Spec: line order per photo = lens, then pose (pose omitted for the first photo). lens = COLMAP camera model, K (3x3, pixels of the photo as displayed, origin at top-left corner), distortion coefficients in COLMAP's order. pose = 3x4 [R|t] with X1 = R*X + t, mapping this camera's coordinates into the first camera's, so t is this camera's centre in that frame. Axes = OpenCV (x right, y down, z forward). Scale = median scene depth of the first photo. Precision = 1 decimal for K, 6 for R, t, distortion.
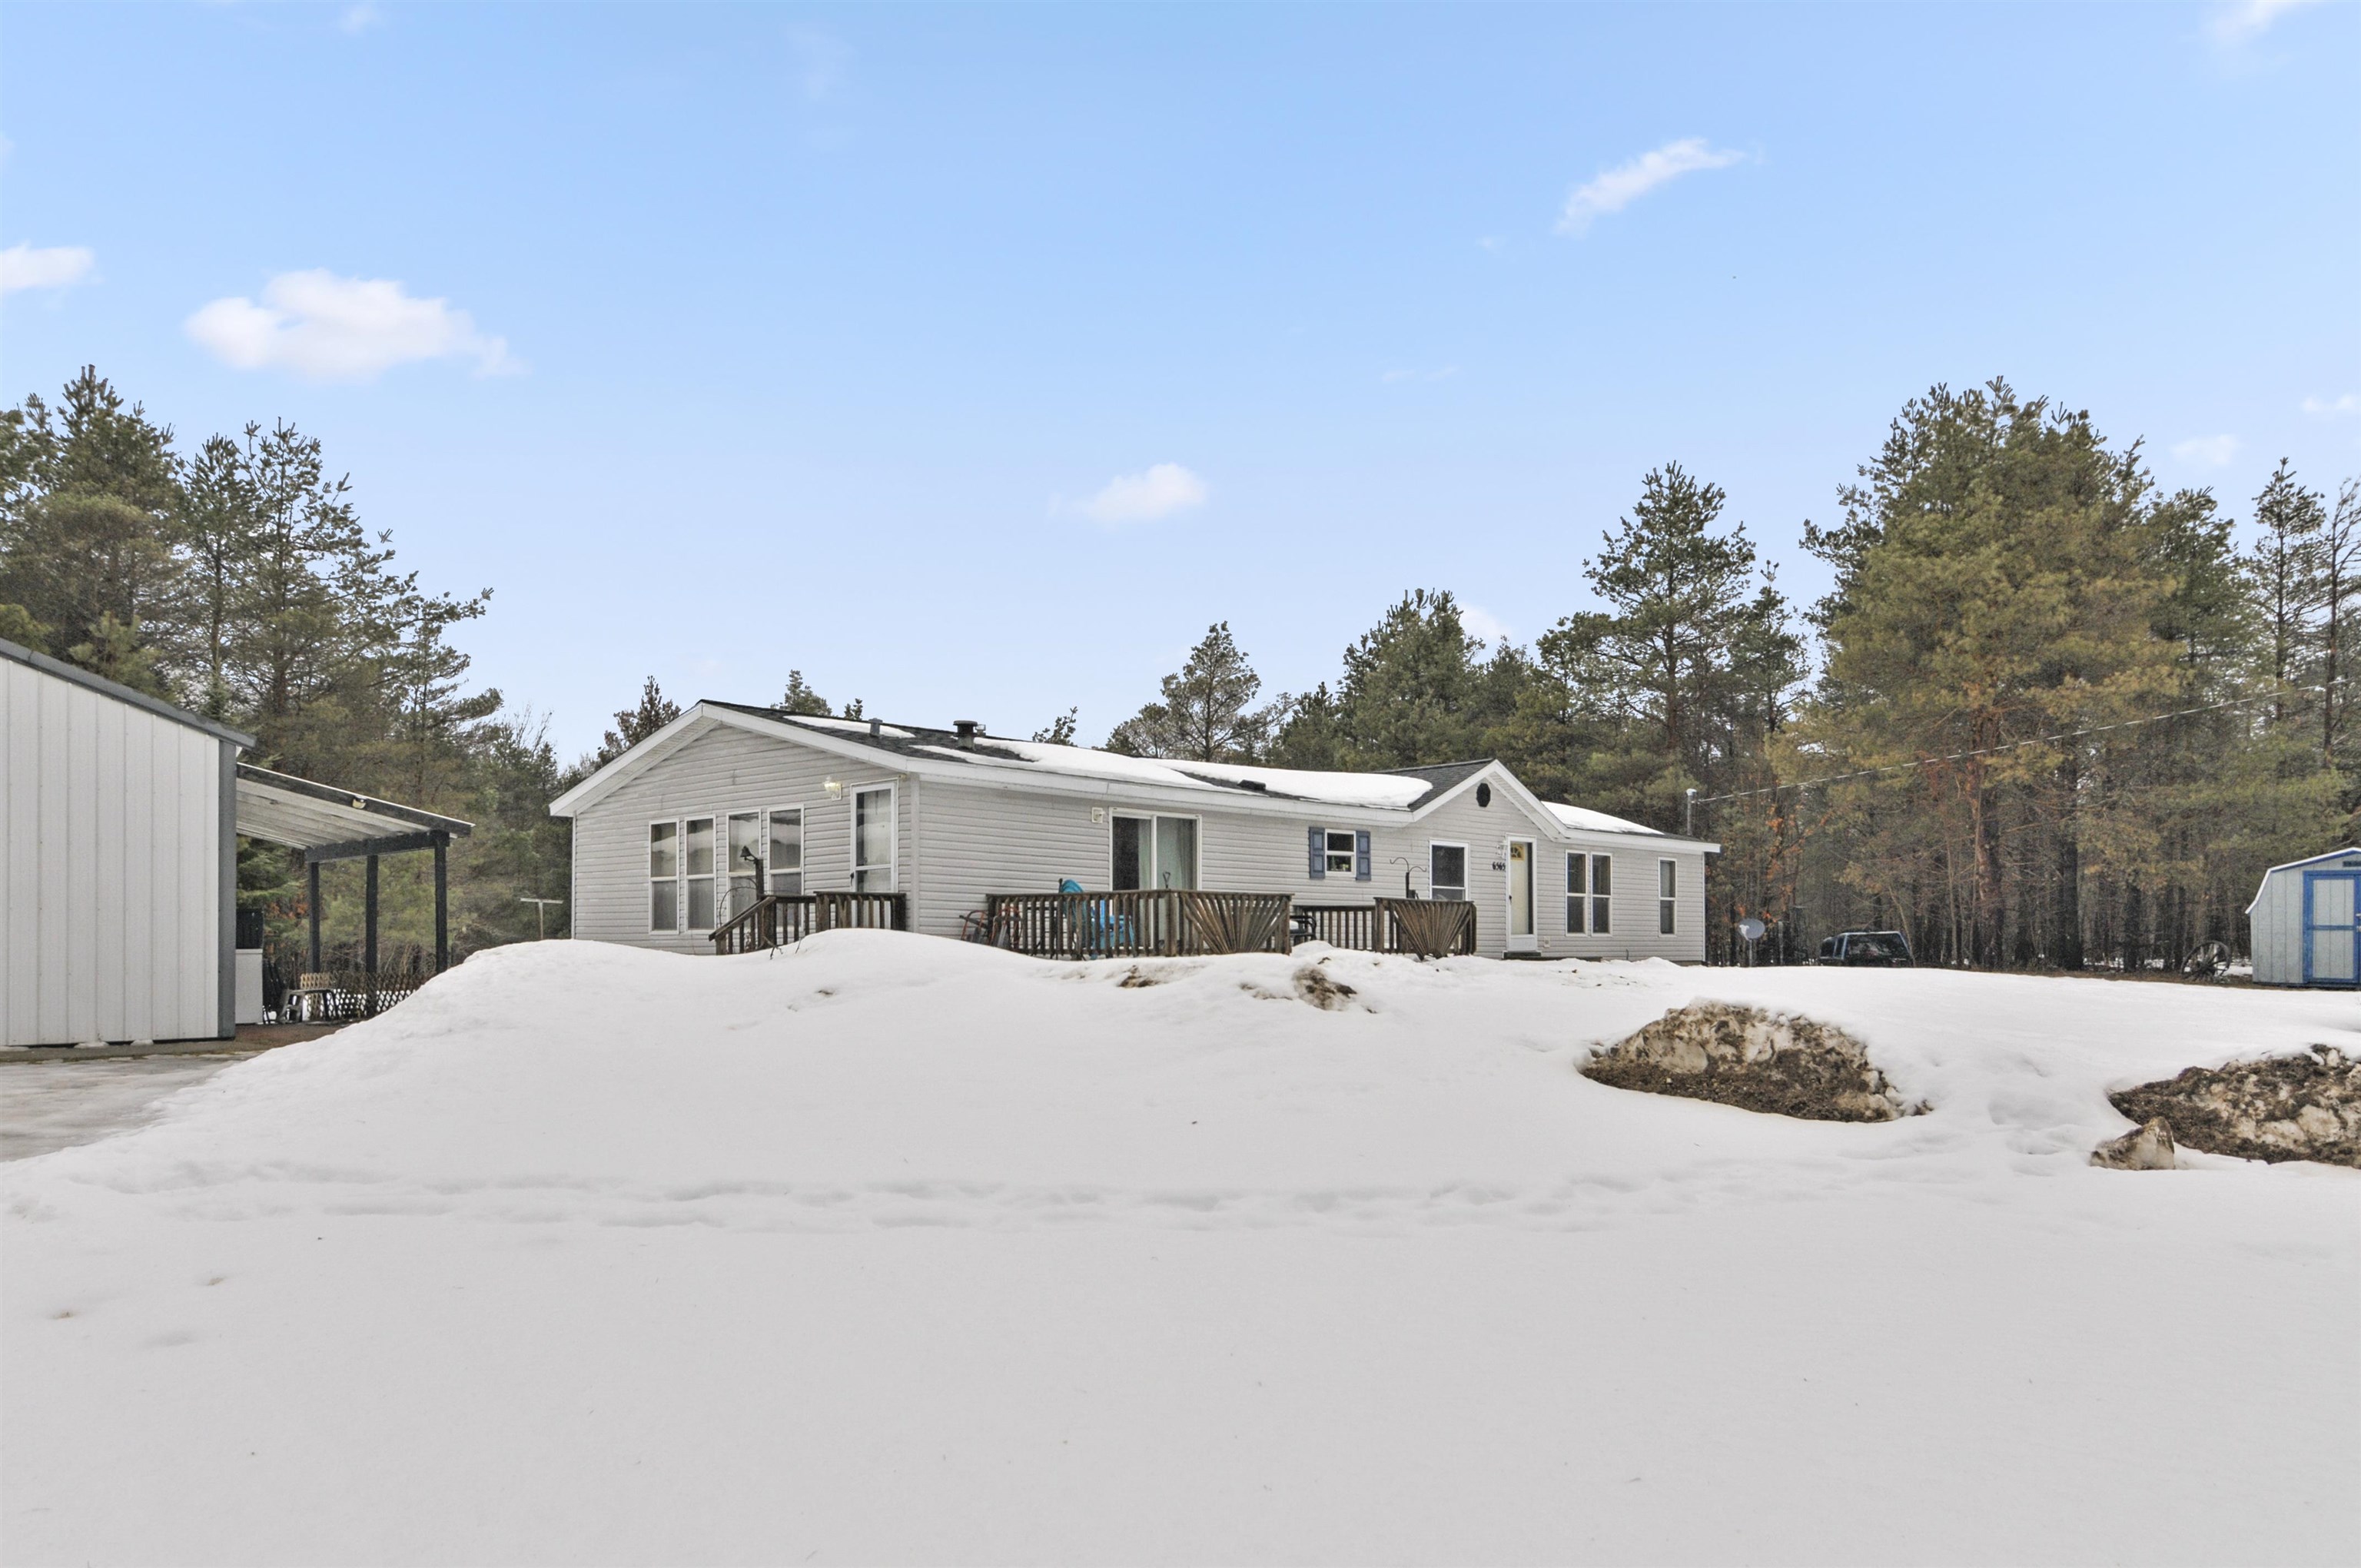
lens RADIAL K [[1614.7, 0, 1163.5], [0, 1614.7, 841.3], [0, 0, 1]] dist [0.043041, -0.012647]
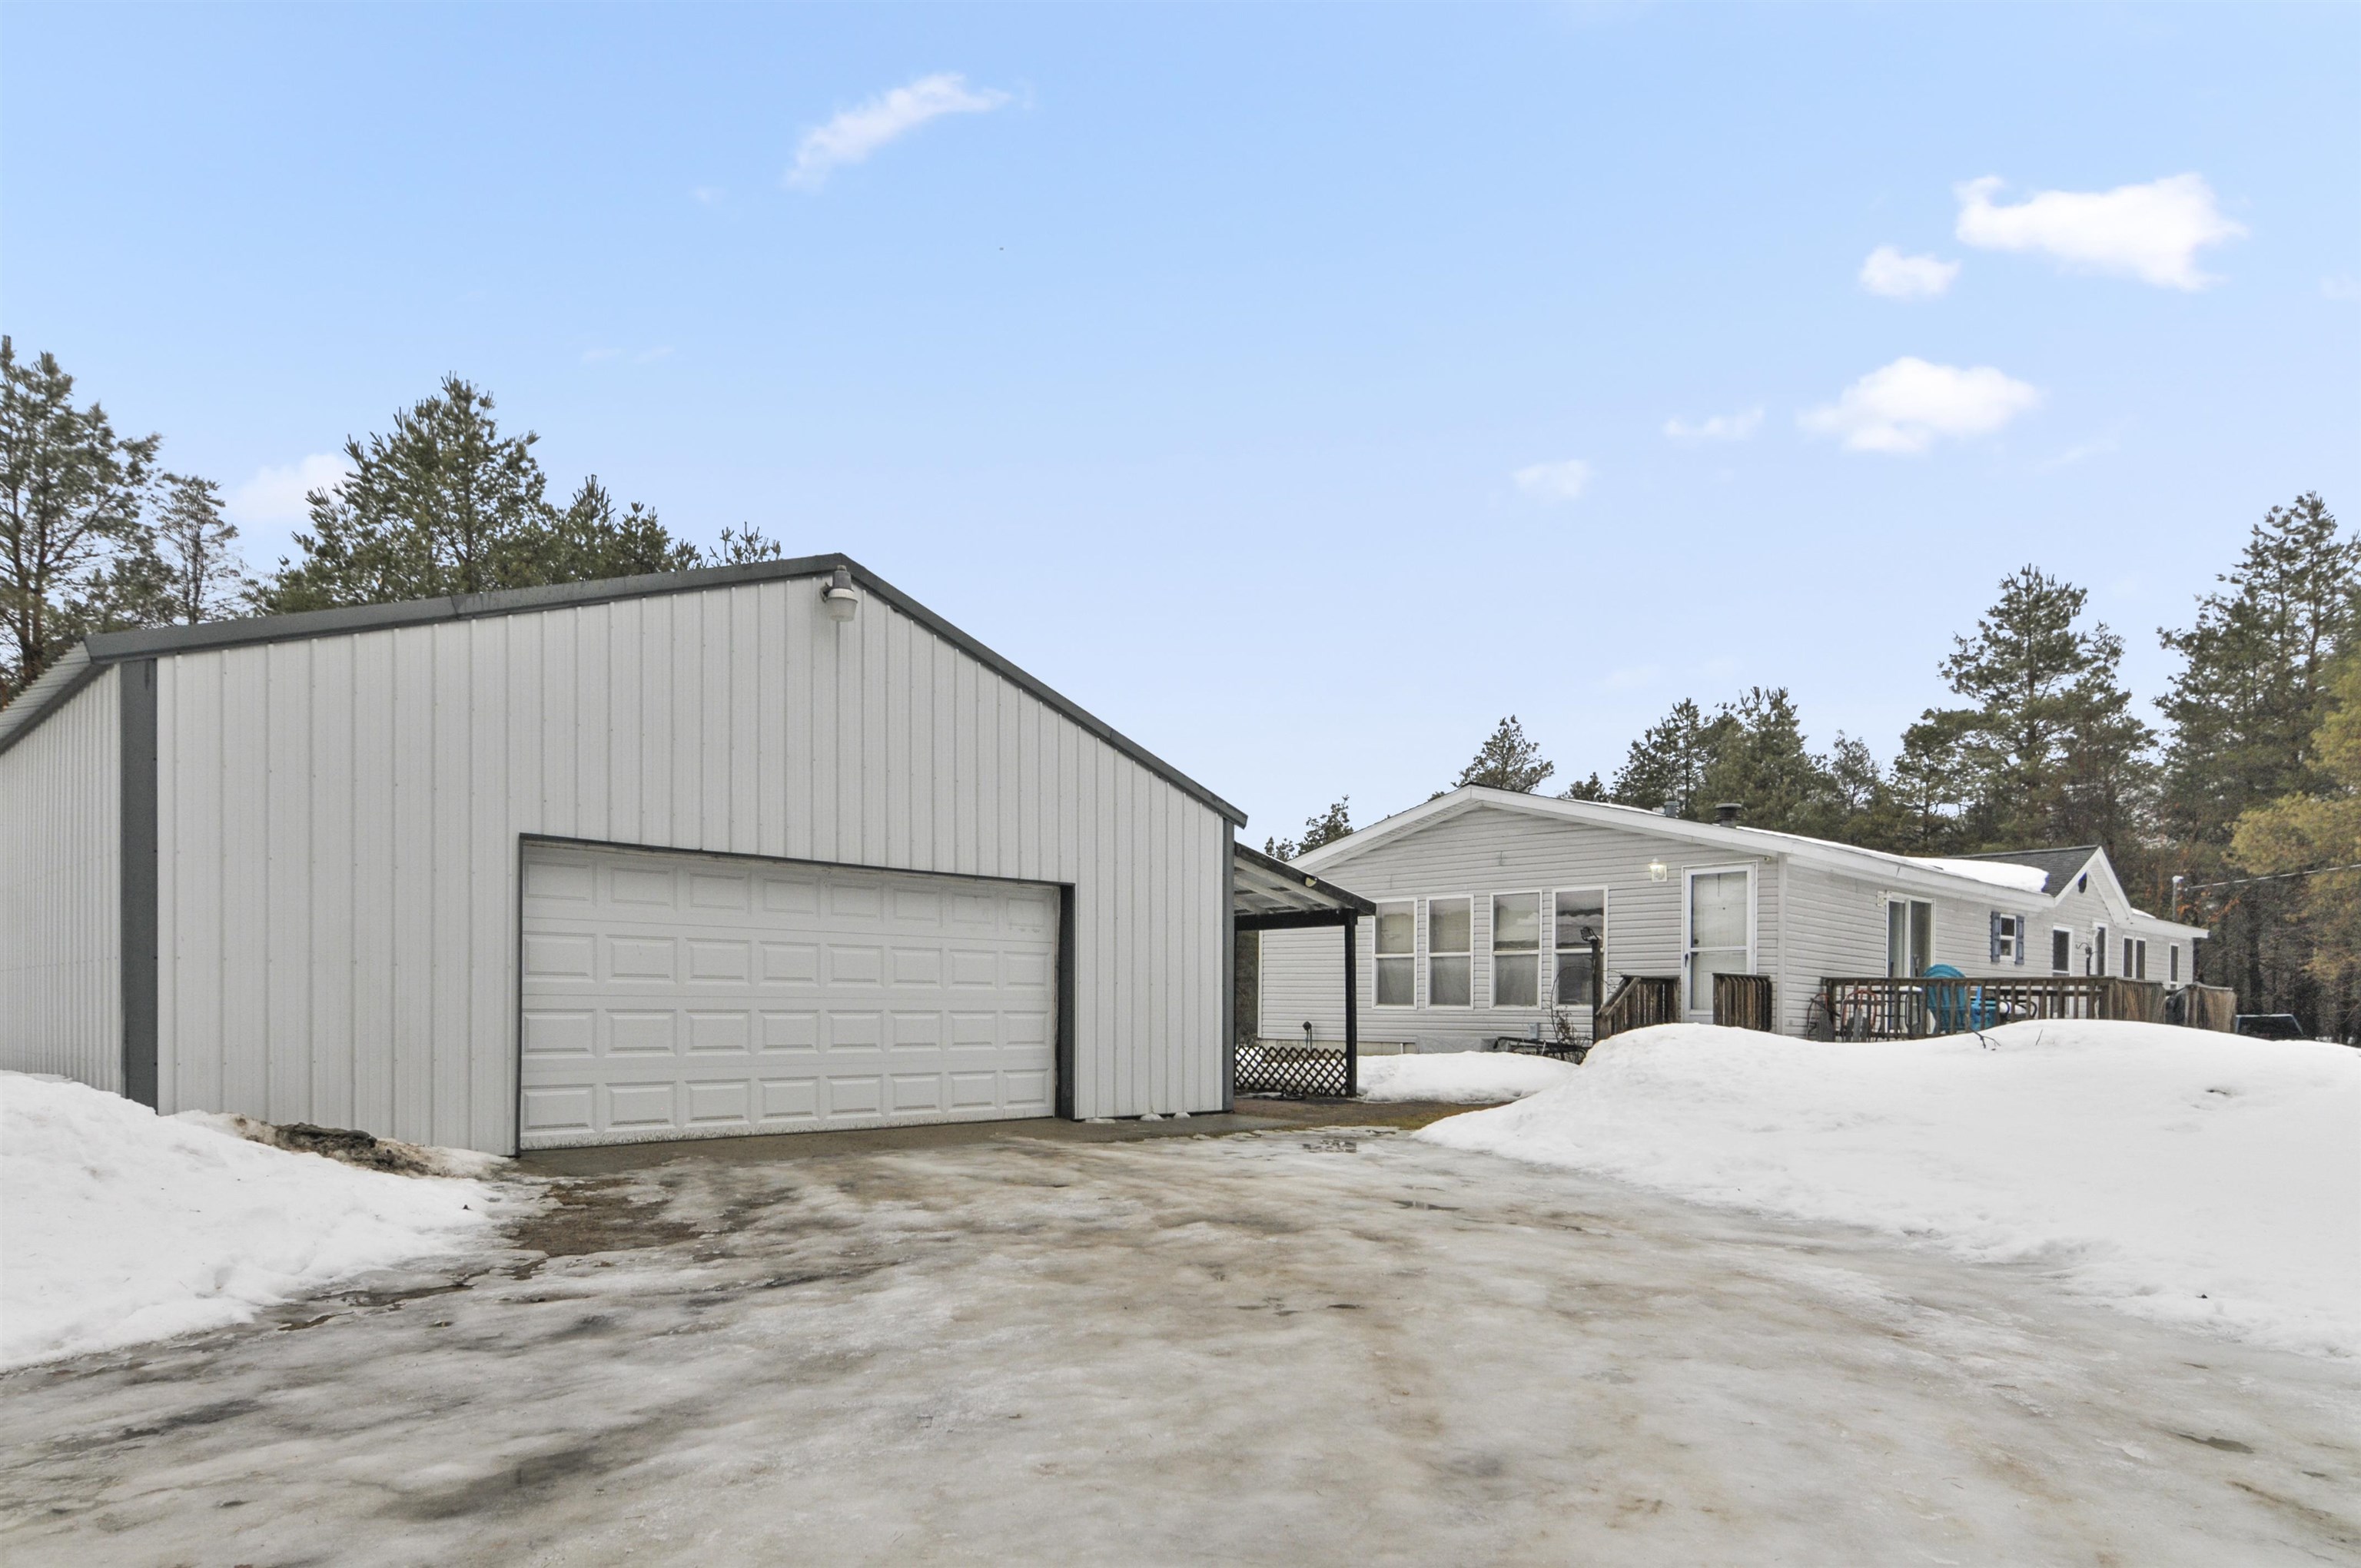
lens RADIAL K [[1431.4, 0, 1152.1], [0, 1431.4, 985.1], [0, 0, 1]] dist [0.009863, 0.000984]
pose [[0.999474, 0.012294, -0.030023, -0.444262], [-0.010851, 0.998800, 0.047759, -0.000293], [0.030574, -0.047408, 0.998408, 0.080997]]
